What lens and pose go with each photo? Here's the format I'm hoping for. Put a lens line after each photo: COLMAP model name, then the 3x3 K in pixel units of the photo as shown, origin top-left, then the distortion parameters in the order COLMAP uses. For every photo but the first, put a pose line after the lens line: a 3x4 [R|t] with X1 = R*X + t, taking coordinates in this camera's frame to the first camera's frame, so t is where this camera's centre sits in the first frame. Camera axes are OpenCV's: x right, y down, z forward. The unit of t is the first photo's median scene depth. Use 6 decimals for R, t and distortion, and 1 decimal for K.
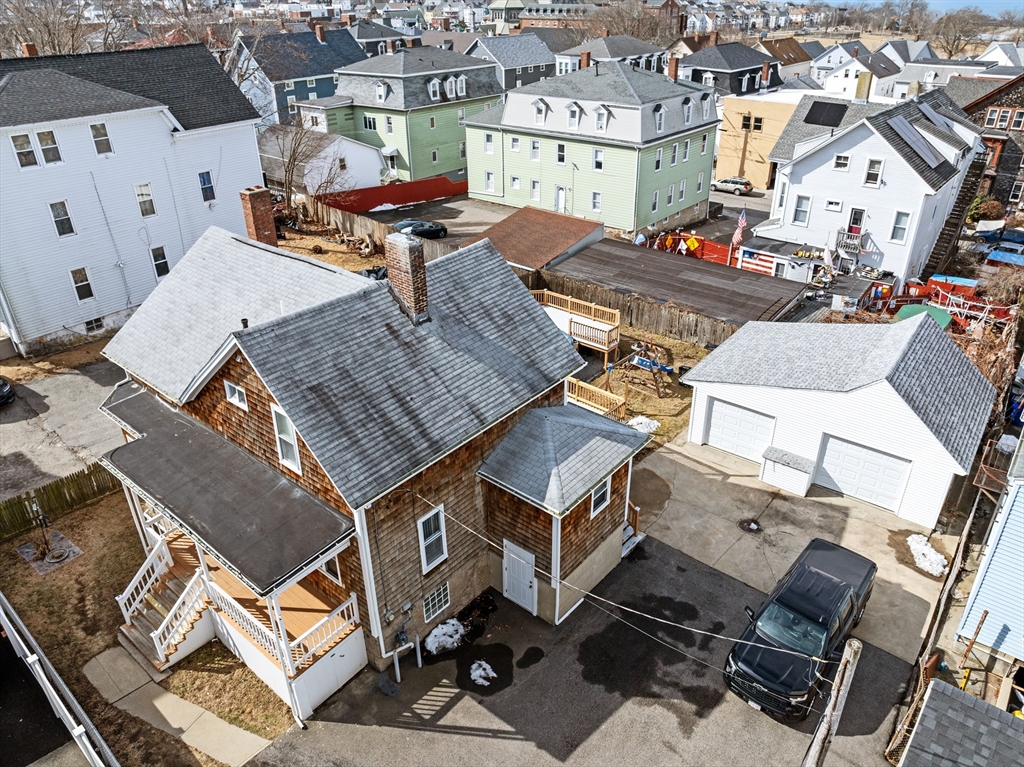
lens RADIAL K [[721.1, 0, 512.0], [0, 721.1, 383.5], [0, 0, 1]] dist [-0.050029, -0.001578]
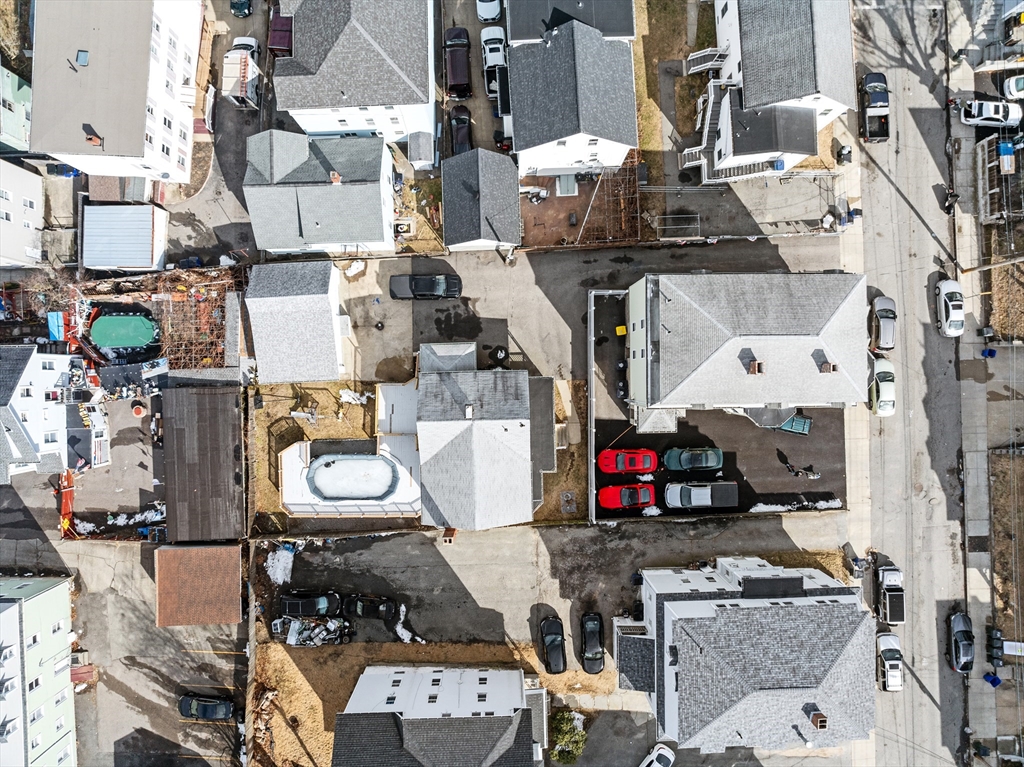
lens RADIAL K [[721.1, 0, 512.0], [0, 721.1, 383.5], [0, 0, 1]] dist [-0.050029, -0.001578]
pose [[-0.657283, -0.753149, -0.027304, -0.030730], [0.333188, -0.322892, 0.885848, -0.927495], [-0.675992, 0.573155, 0.463172, -0.189097]]
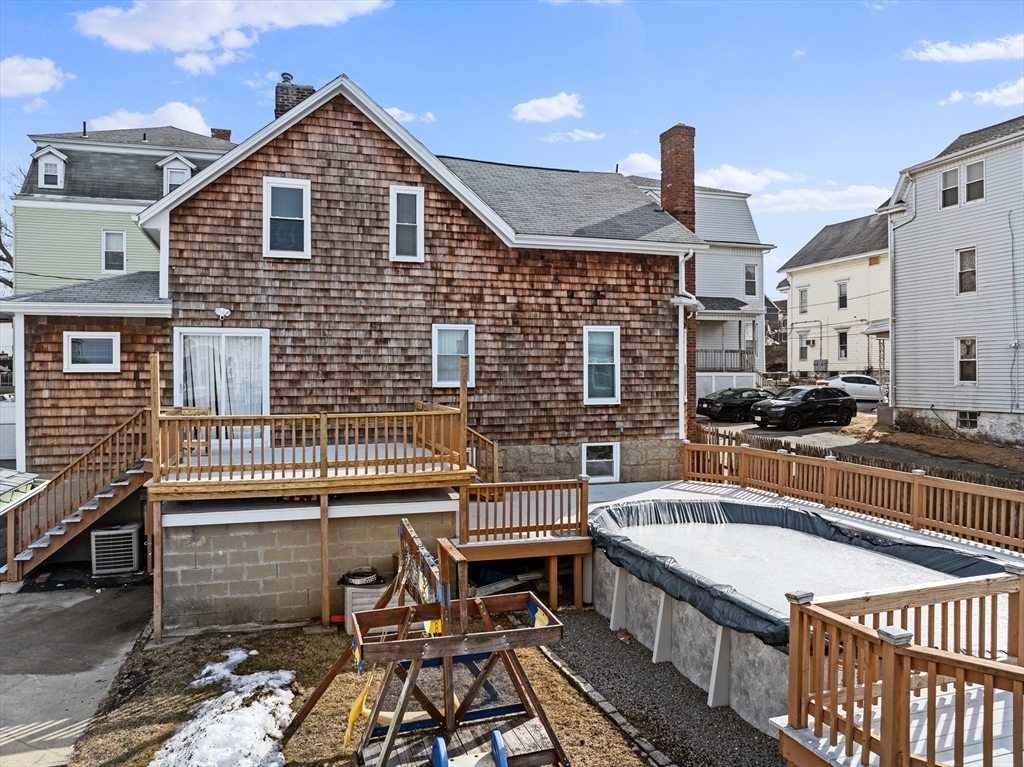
lens RADIAL K [[721.1, 0, 512.0], [0, 721.1, 383.5], [0, 0, 1]] dist [-0.050029, -0.001578]
pose [[-0.524439, 0.016609, -0.851286, 0.179659], [-0.400052, 0.877772, 0.263581, -0.077692], [0.751613, 0.478791, -0.453693, 0.626144]]
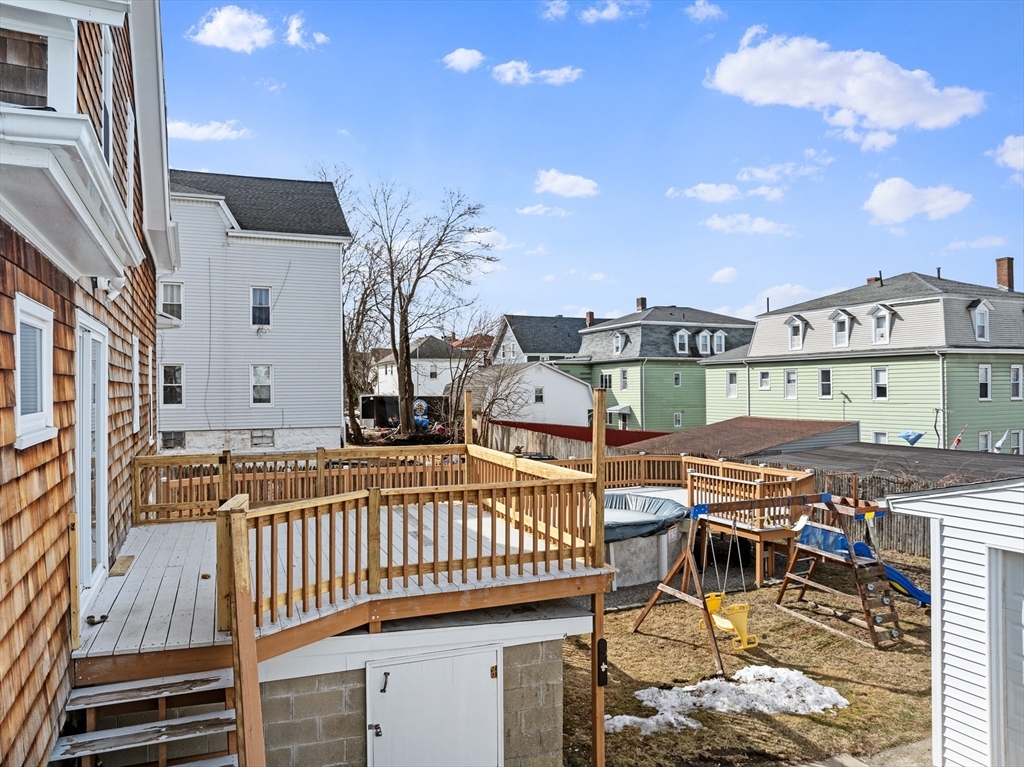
lens RADIAL K [[721.1, 0, 512.0], [0, 721.1, 383.5], [0, 0, 1]] dist [-0.050029, -0.001578]
pose [[0.893273, 0.000380, -0.449514, 0.119281], [-0.220444, 0.871864, -0.437329, 0.055401], [0.391749, 0.489747, 0.778897, 0.376808]]
